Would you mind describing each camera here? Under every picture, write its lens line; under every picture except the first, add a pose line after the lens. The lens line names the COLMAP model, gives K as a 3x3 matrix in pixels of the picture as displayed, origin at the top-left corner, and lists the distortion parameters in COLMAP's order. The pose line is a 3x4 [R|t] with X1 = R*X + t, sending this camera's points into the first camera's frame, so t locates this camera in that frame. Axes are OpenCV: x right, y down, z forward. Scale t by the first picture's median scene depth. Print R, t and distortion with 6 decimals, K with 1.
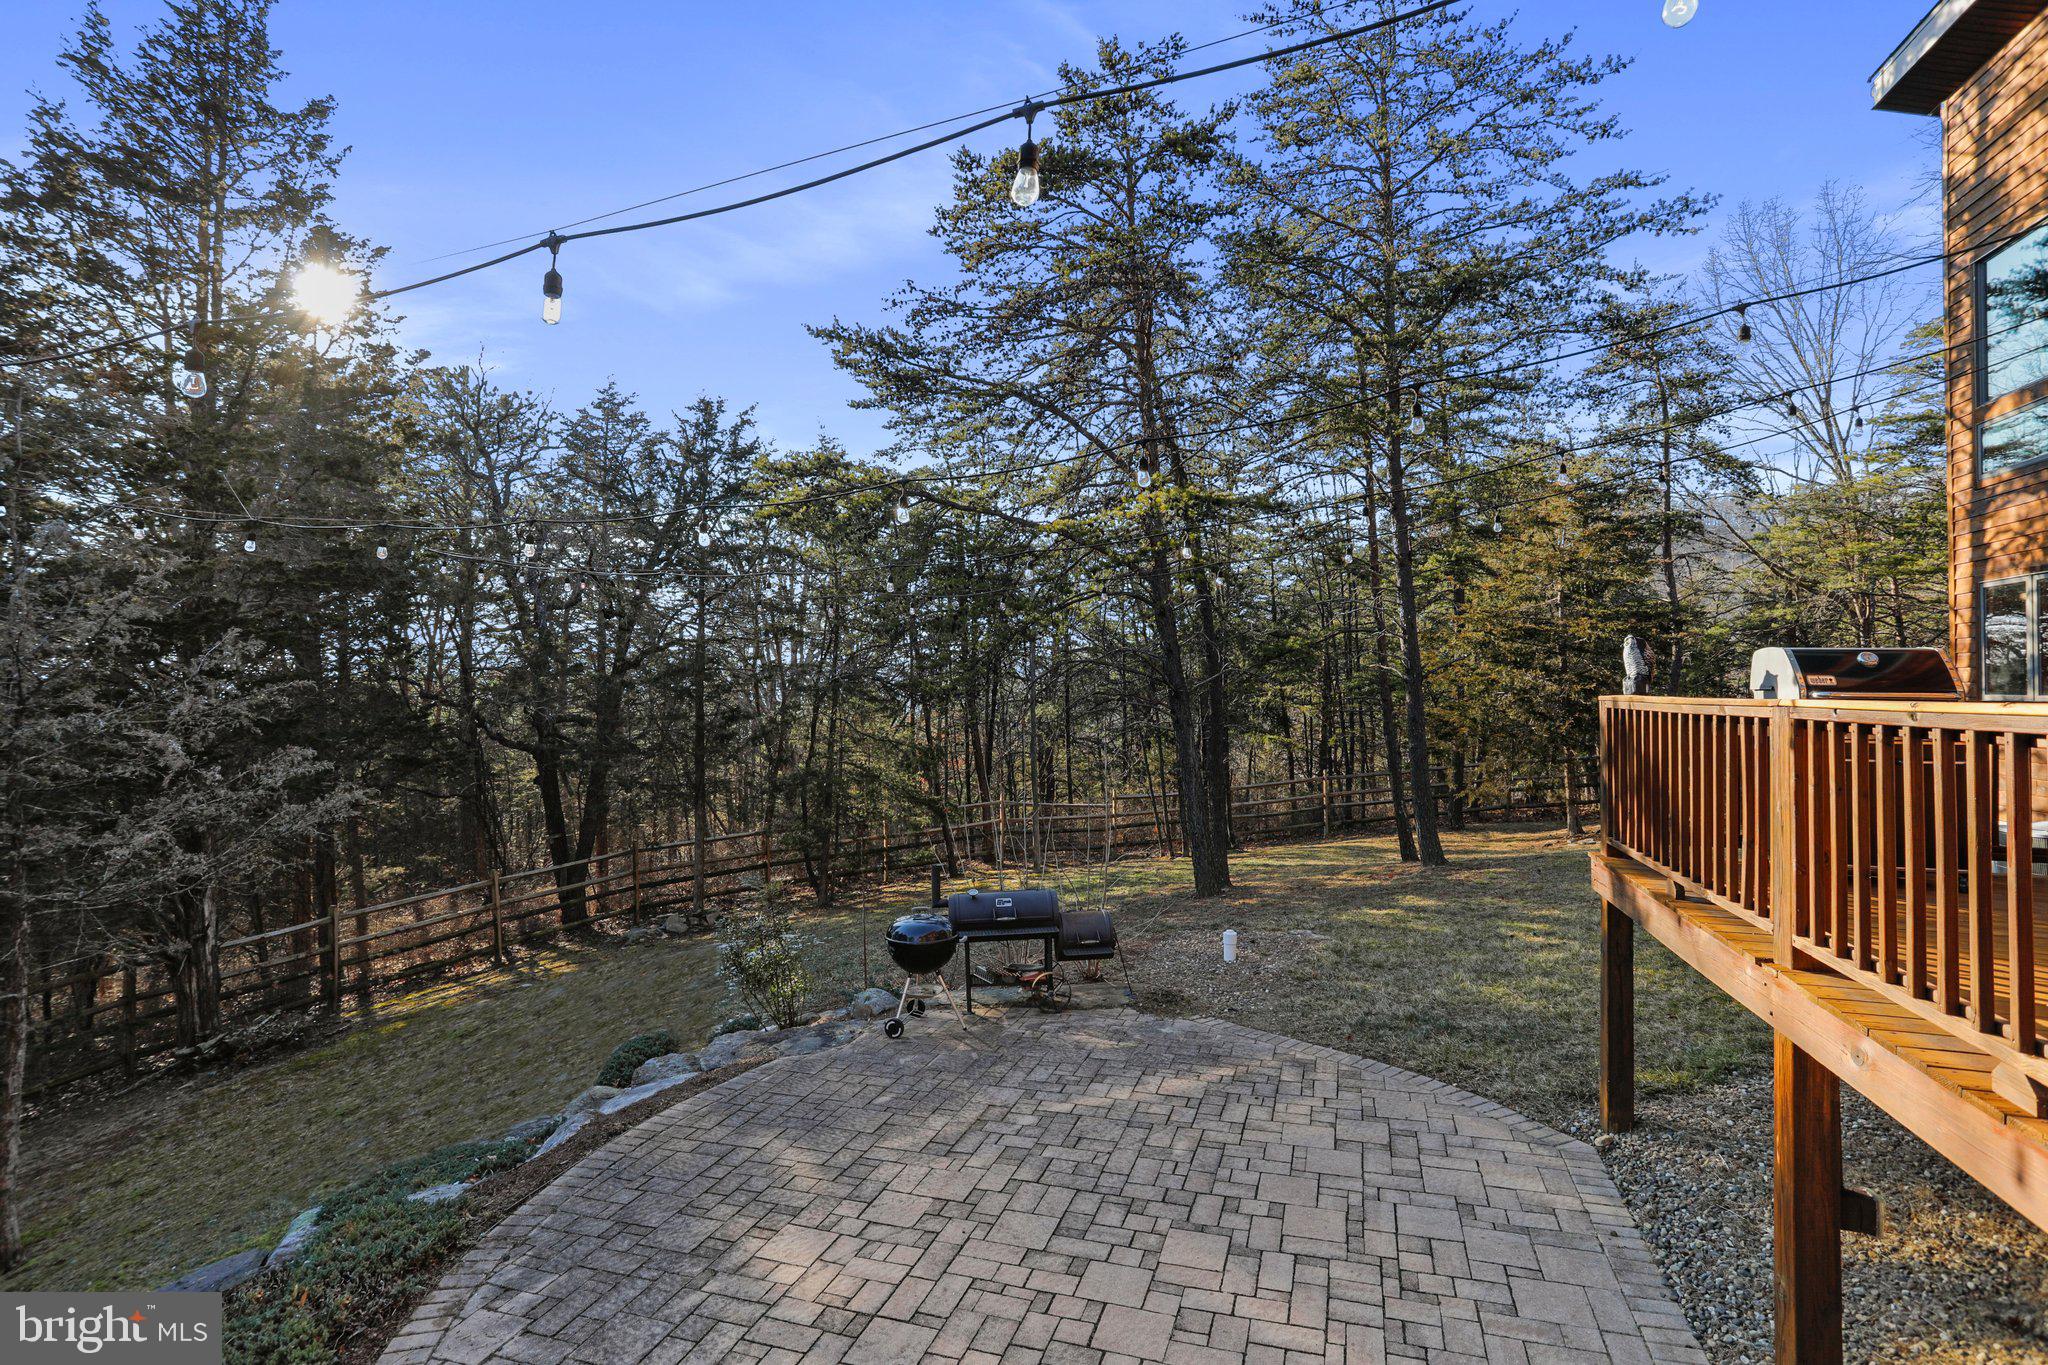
lens RADIAL K [[1000.1, 0, 1020.7], [0, 1000.1, 660.2], [0, 0, 1]] dist [-0.033637, 0.012892]
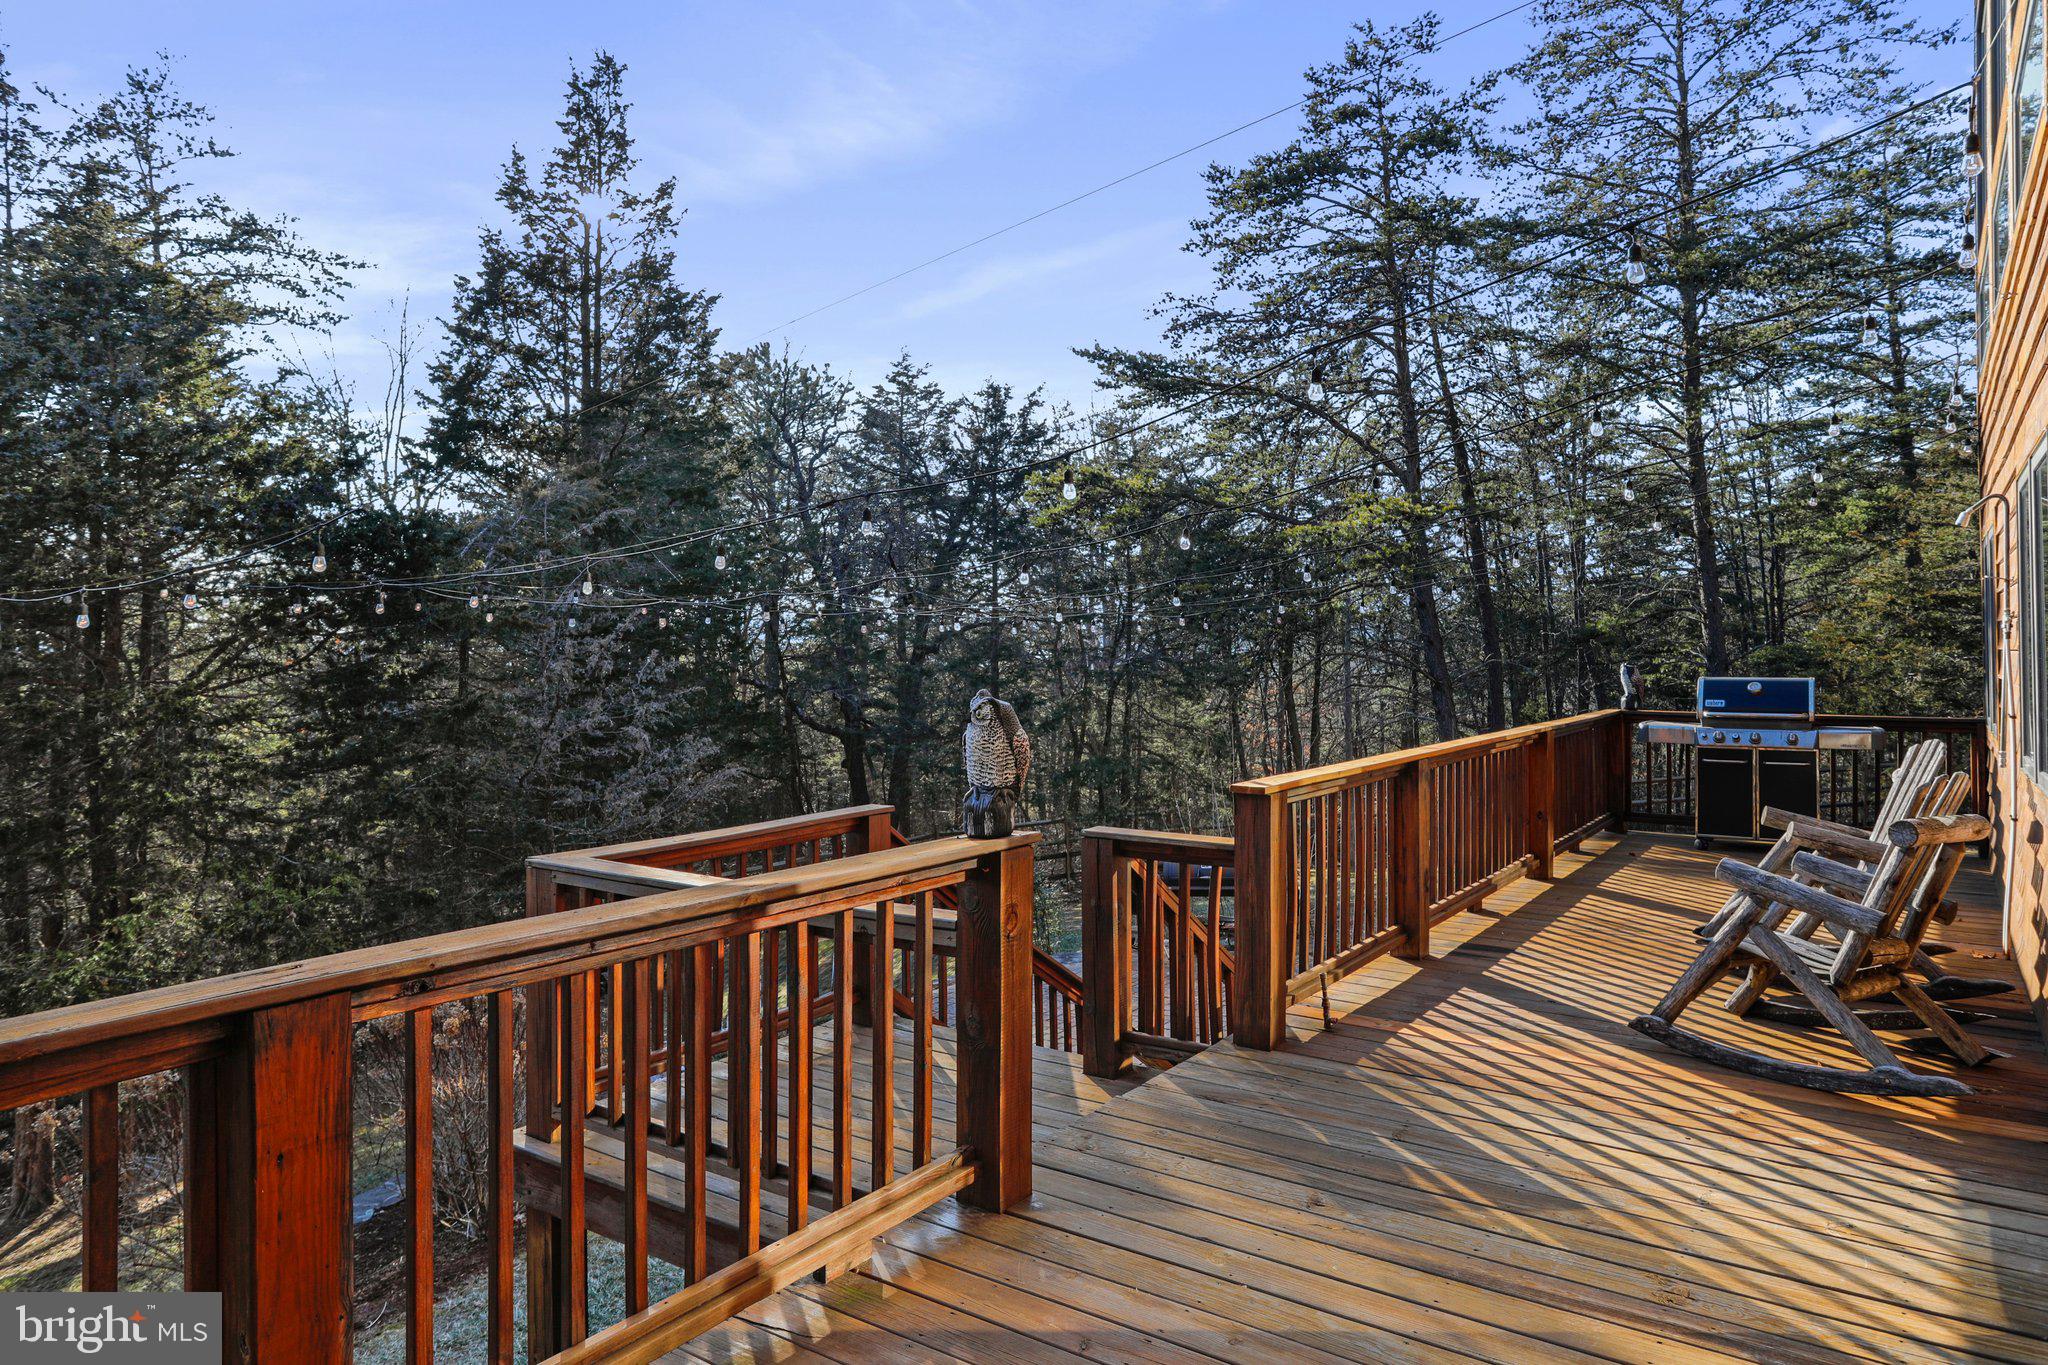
lens RADIAL K [[1293.6, 0, 1021.1], [0, 1293.6, 629.3], [0, 0, 1]] dist [-0.027279, 0.026165]
pose [[0.953178, -0.017437, -0.301908, 0.110928], [0.020858, 0.999750, 0.008110, -0.030487], [0.301690, -0.014027, 0.953303, -0.266817]]
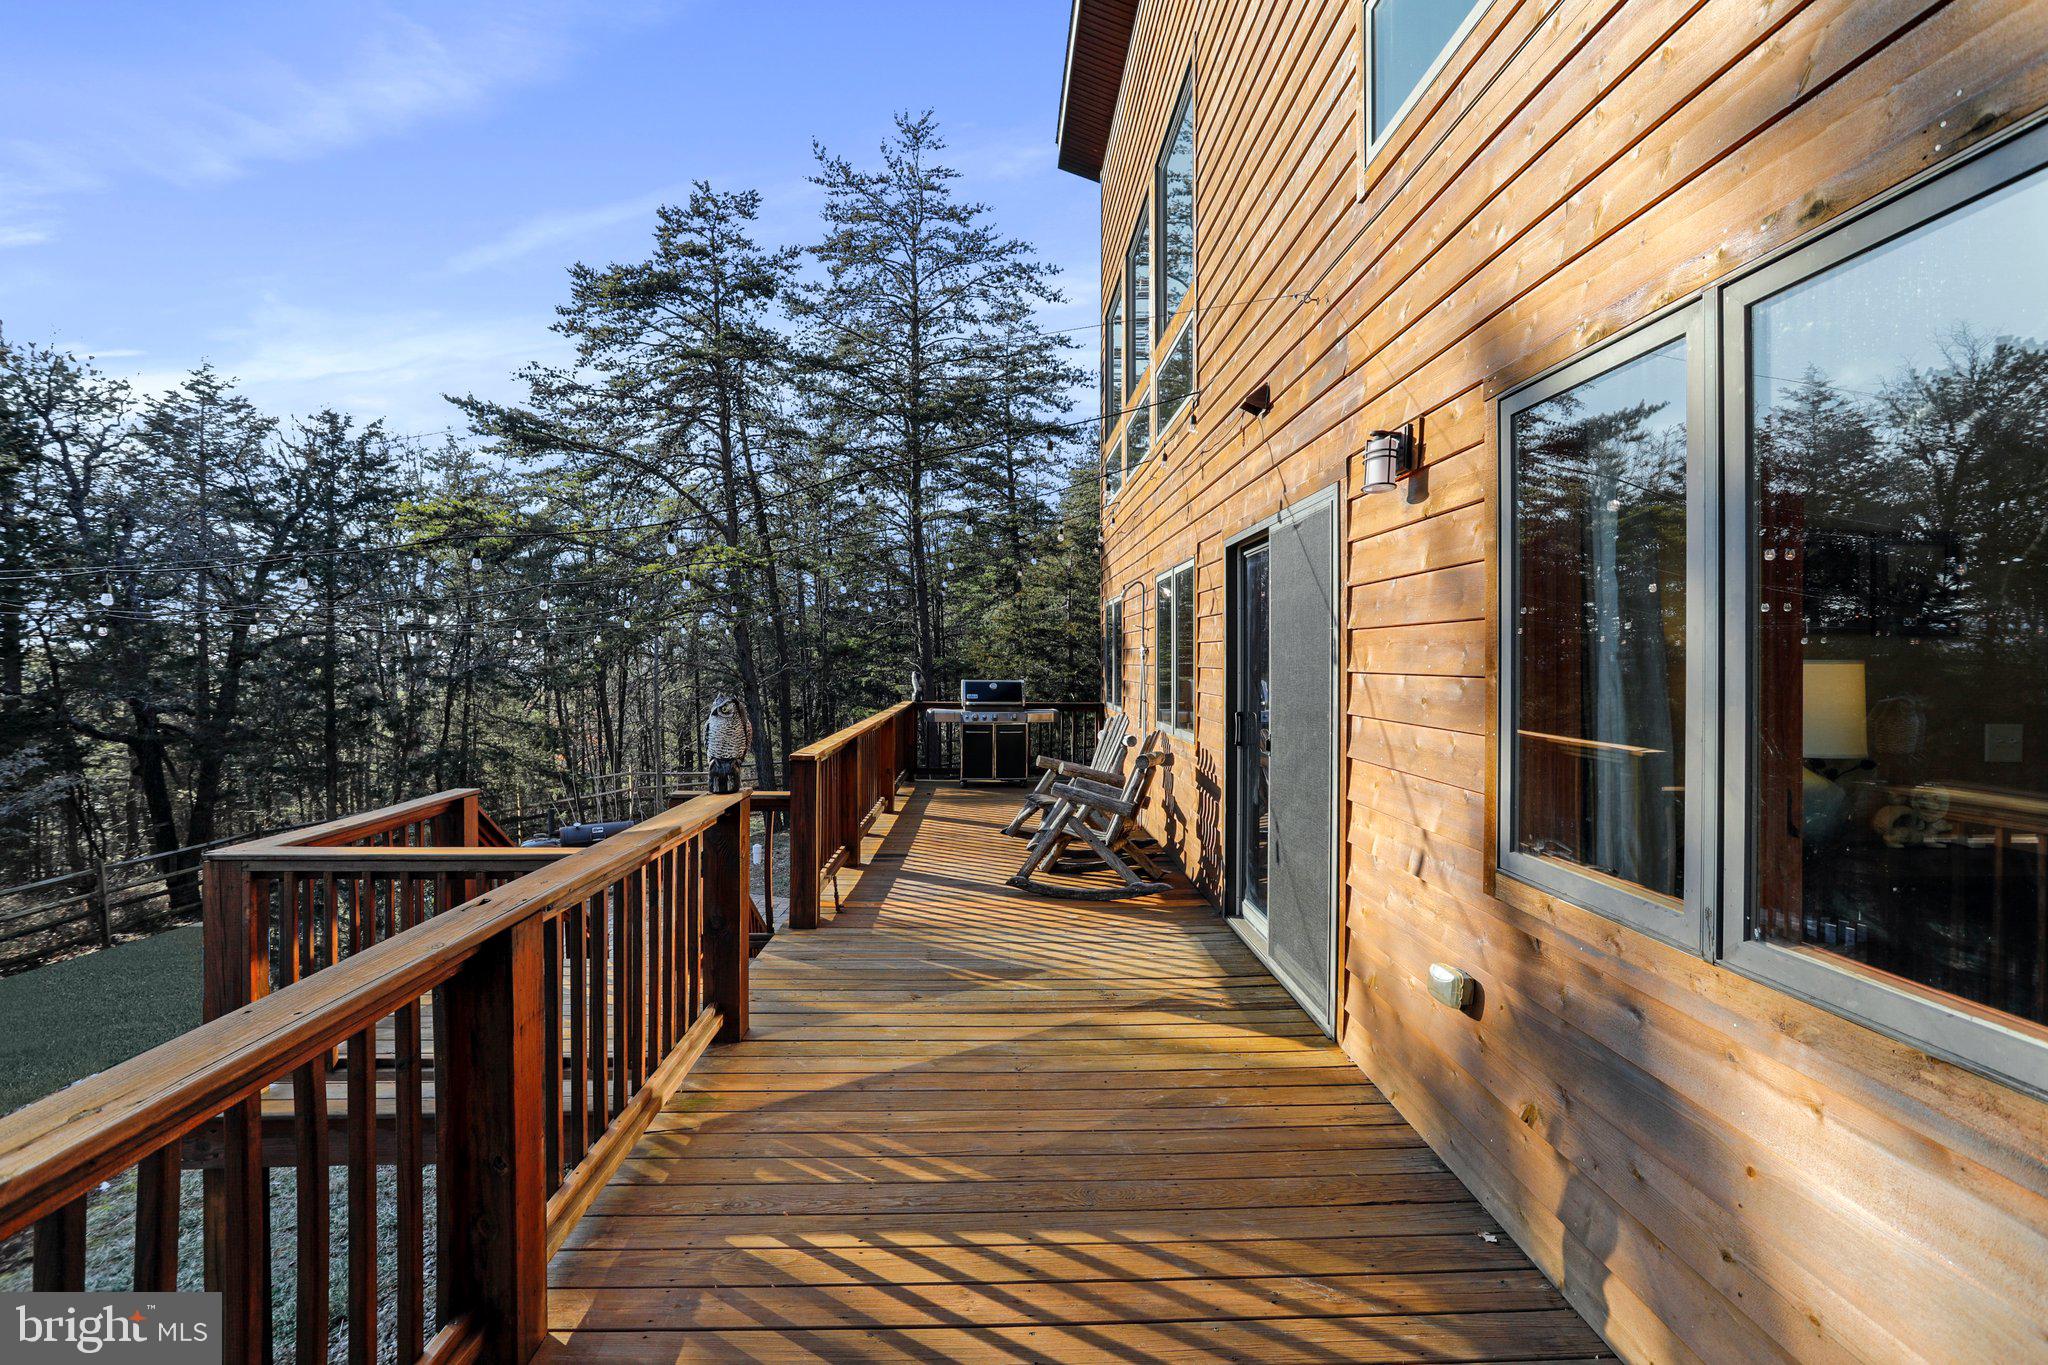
lens RADIAL K [[1000.1, 0, 1033.1], [0, 1000.1, 661.8], [0, 0, 1]] dist [-0.033637, 0.012892]
pose [[0.942270, -0.006268, 0.334795, 0.047119], [-0.004990, 0.999451, 0.032756, -0.034149], [-0.334817, -0.032536, 0.941721, -0.307957]]
